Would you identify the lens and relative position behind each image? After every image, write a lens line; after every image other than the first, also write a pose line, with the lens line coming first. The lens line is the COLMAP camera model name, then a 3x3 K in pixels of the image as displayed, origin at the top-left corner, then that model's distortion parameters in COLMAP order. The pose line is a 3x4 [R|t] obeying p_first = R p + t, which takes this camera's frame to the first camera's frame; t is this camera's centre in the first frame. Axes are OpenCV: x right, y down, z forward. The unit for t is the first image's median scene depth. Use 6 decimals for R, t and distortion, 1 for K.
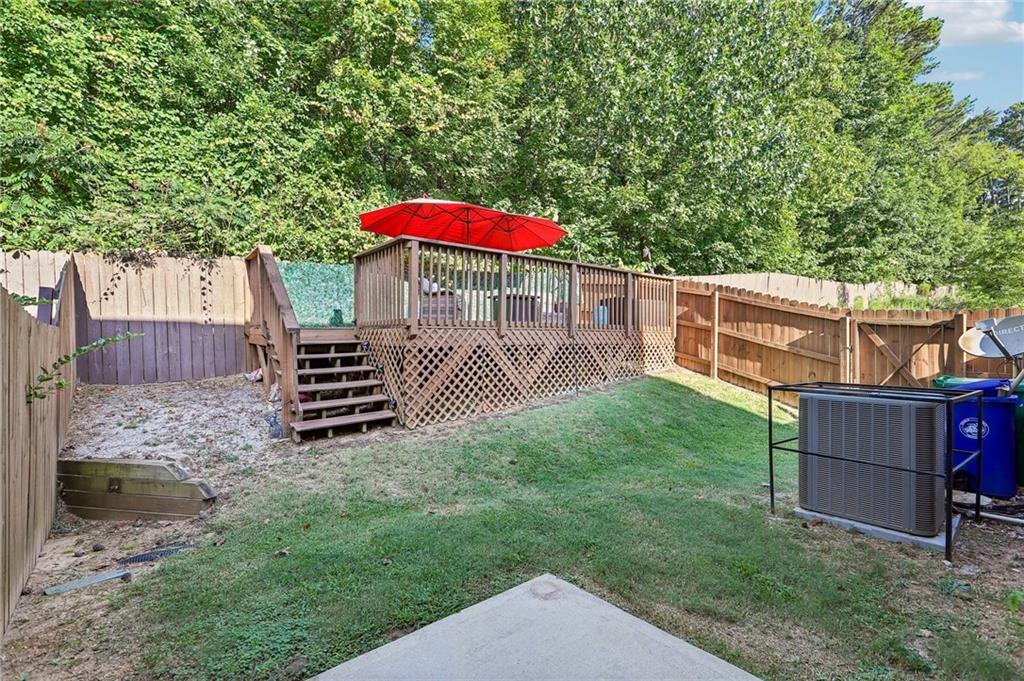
lens RADIAL K [[455.6, 0, 509.7], [0, 455.6, 340.2], [0, 0, 1]] dist [-0.001960, 0.001543]
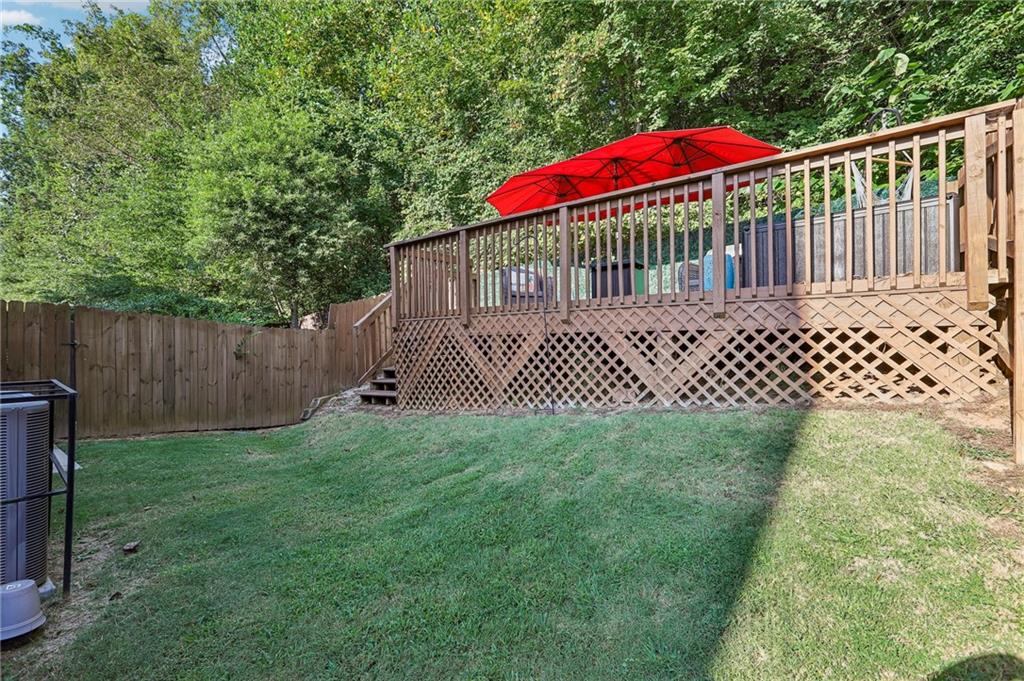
lens RADIAL K [[455.6, 0, 509.7], [0, 455.6, 340.2], [0, 0, 1]] dist [-0.001960, 0.001543]
pose [[0.228654, 0.011719, -0.973437, 0.844179], [0.022596, 0.999594, 0.017342, 0.005935], [0.973245, -0.025962, 0.228297, 0.888660]]
